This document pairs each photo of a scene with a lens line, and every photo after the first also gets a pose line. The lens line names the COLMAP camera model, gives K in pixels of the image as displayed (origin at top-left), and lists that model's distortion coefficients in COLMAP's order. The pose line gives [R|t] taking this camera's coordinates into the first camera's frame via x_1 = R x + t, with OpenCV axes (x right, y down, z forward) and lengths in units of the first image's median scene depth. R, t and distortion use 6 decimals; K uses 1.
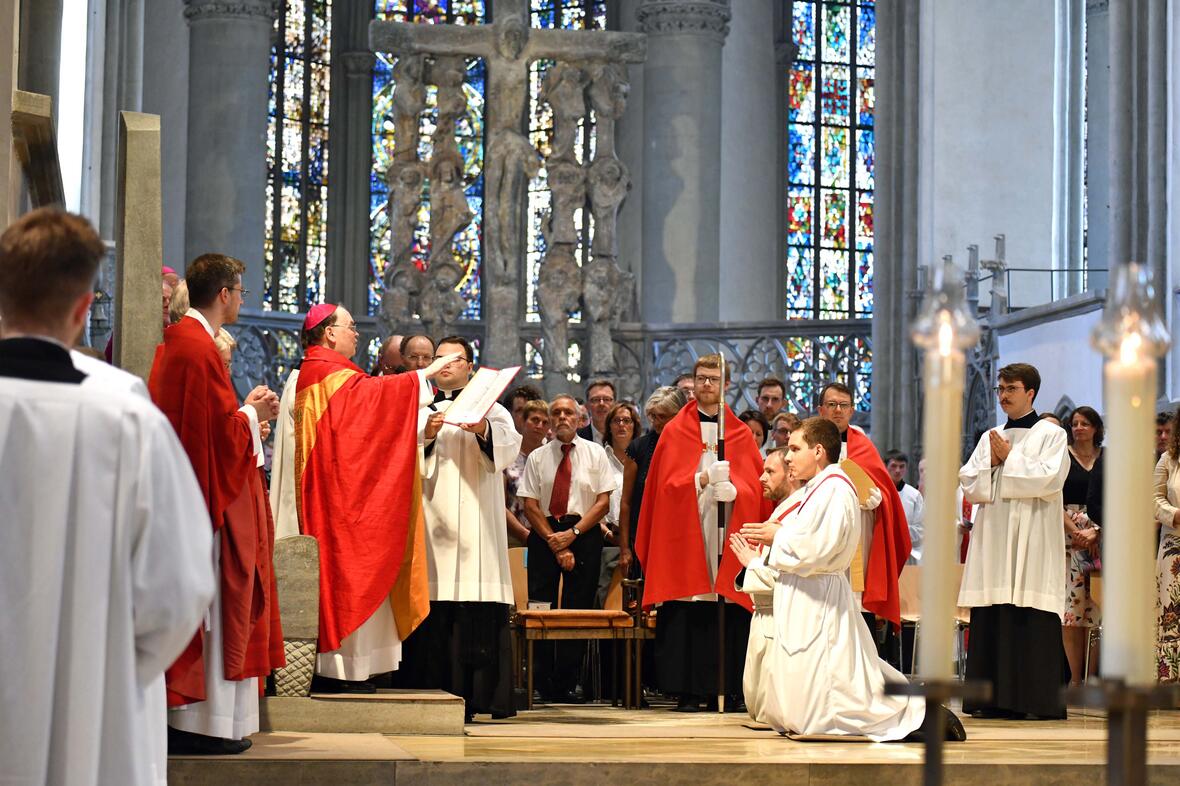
lens RADIAL K [[3157.7, 0, 615.8], [0, 3157.7, 381.5], [0, 0, 1]] dist [-0.158653, 0.000000]
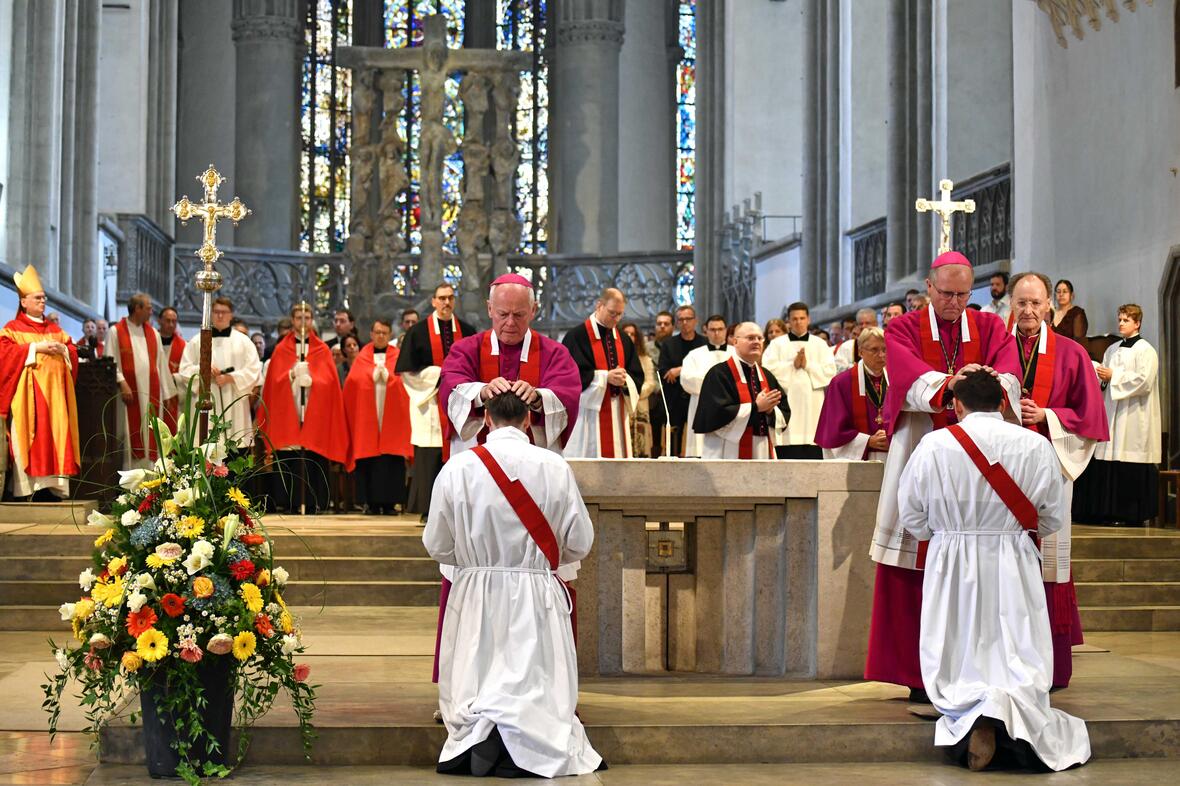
lens RADIAL K [[2426.6, 0, 550.6], [0, 2426.6, 404.9], [0, 0, 1]] dist [-0.220282, 0.000000]
pose [[0.998522, -0.011405, -0.053141, 0.069654], [0.014029, 0.998686, 0.049279, -0.004709], [0.052509, -0.049952, 0.997370, -0.083610]]
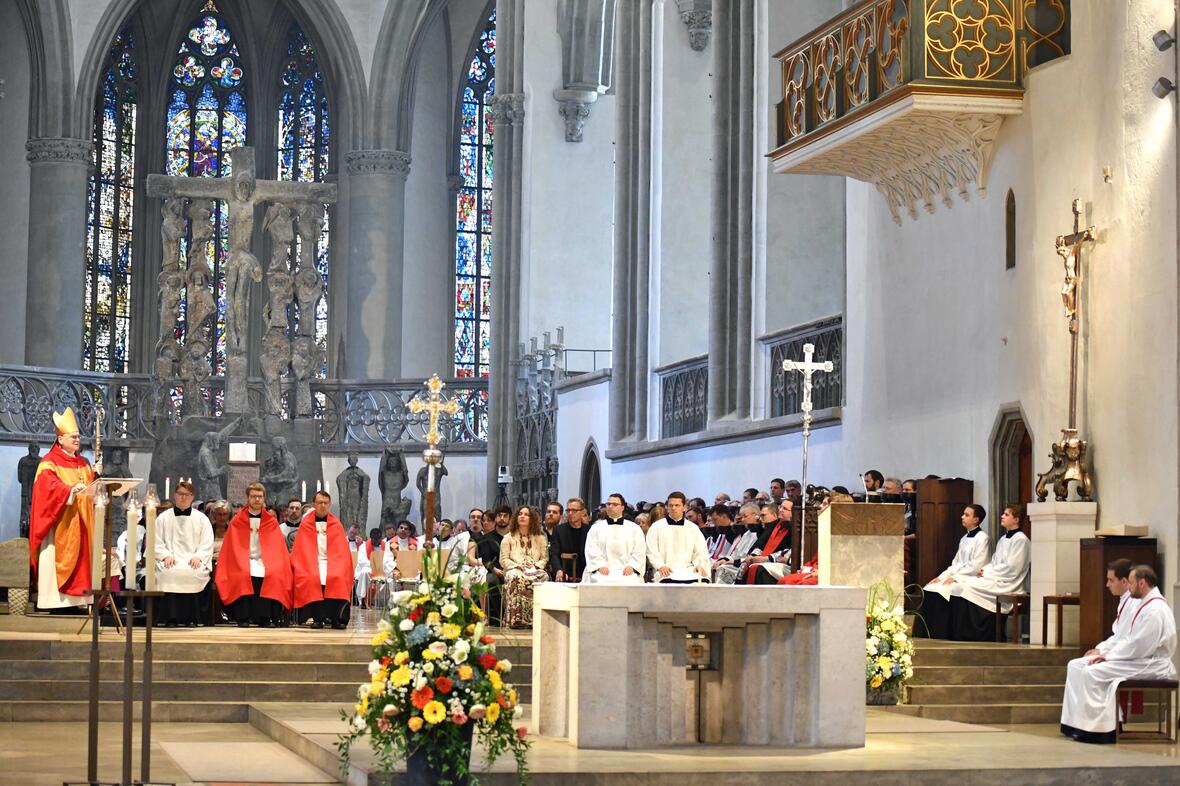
lens RADIAL K [[2504.3, 0, 582.8], [0, 2504.3, 388.6], [0, 0, 1]] dist [-0.232796, 0.000000]
pose [[0.997186, 0.002895, 0.074912, 0.035313], [-0.002667, 0.999991, -0.003150, -0.010936], [-0.074921, 0.002942, 0.997185, -0.157371]]
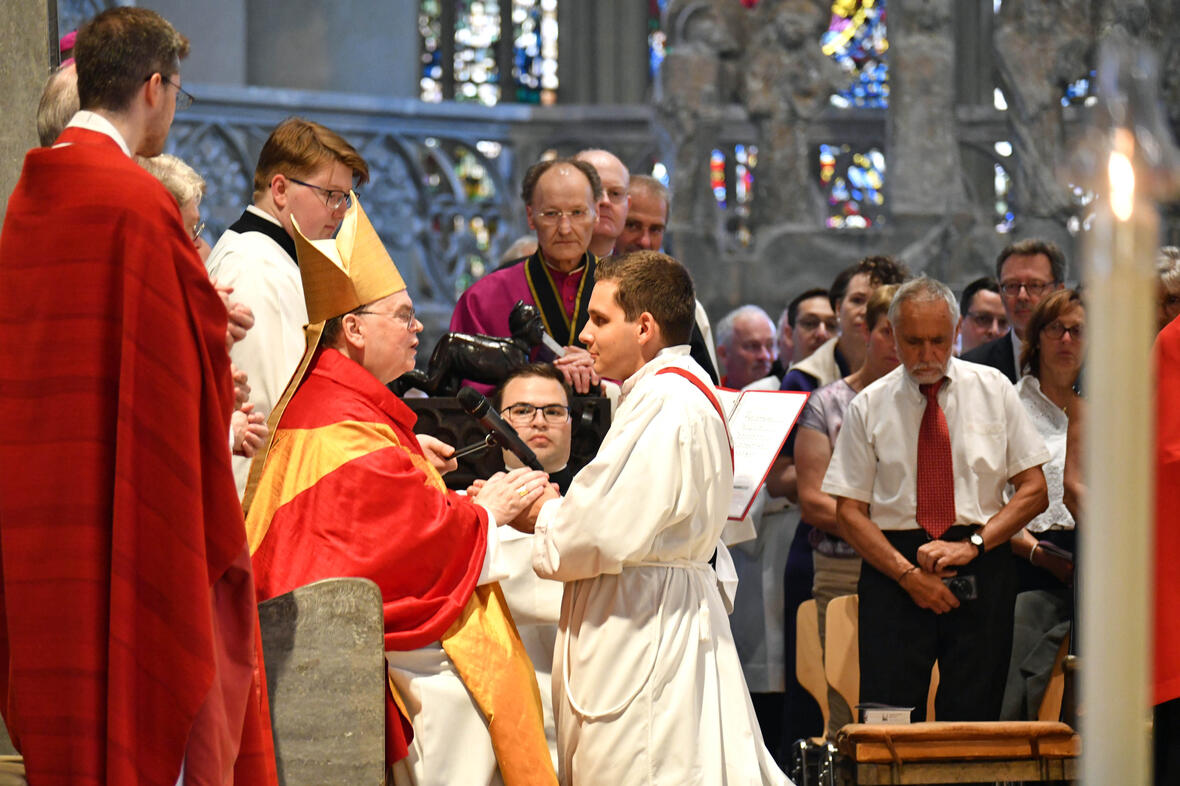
lens RADIAL K [[6927.7, 0, 589.2], [0, 6927.7, 392.6], [0, 0, 1]] dist [0.168012, 0.000000]
pose [[0.995277, -0.023641, -0.094154, 0.009433], [0.025748, 0.999443, 0.021224, -0.000407], [0.093600, -0.023548, 0.995331, -0.015457]]
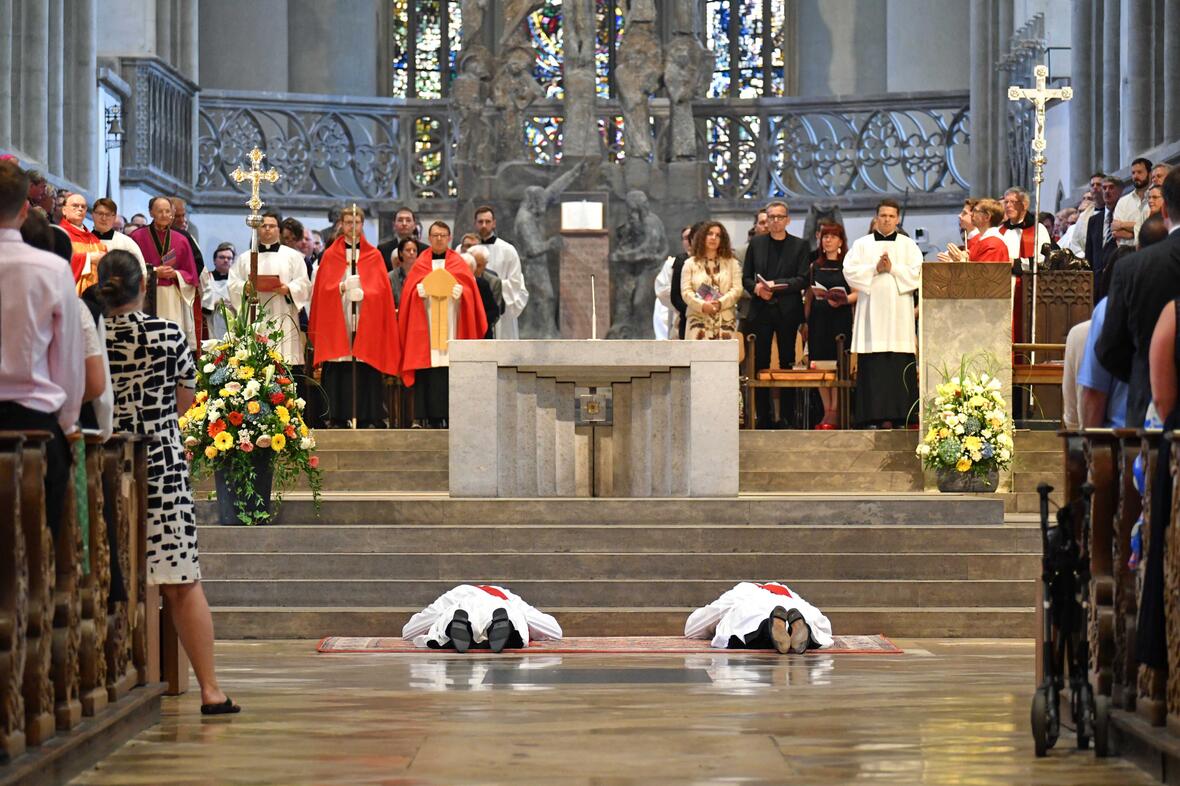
lens RADIAL K [[4764.9, 0, 596.5], [0, 4764.9, 394.3], [0, 0, 1]] dist [-0.048506, 0.000000]
pose [[0.992523, -0.017269, -0.120827, 0.132583], [0.024566, 0.997946, 0.059165, -0.015705], [0.119557, -0.061690, 0.990909, -0.408439]]
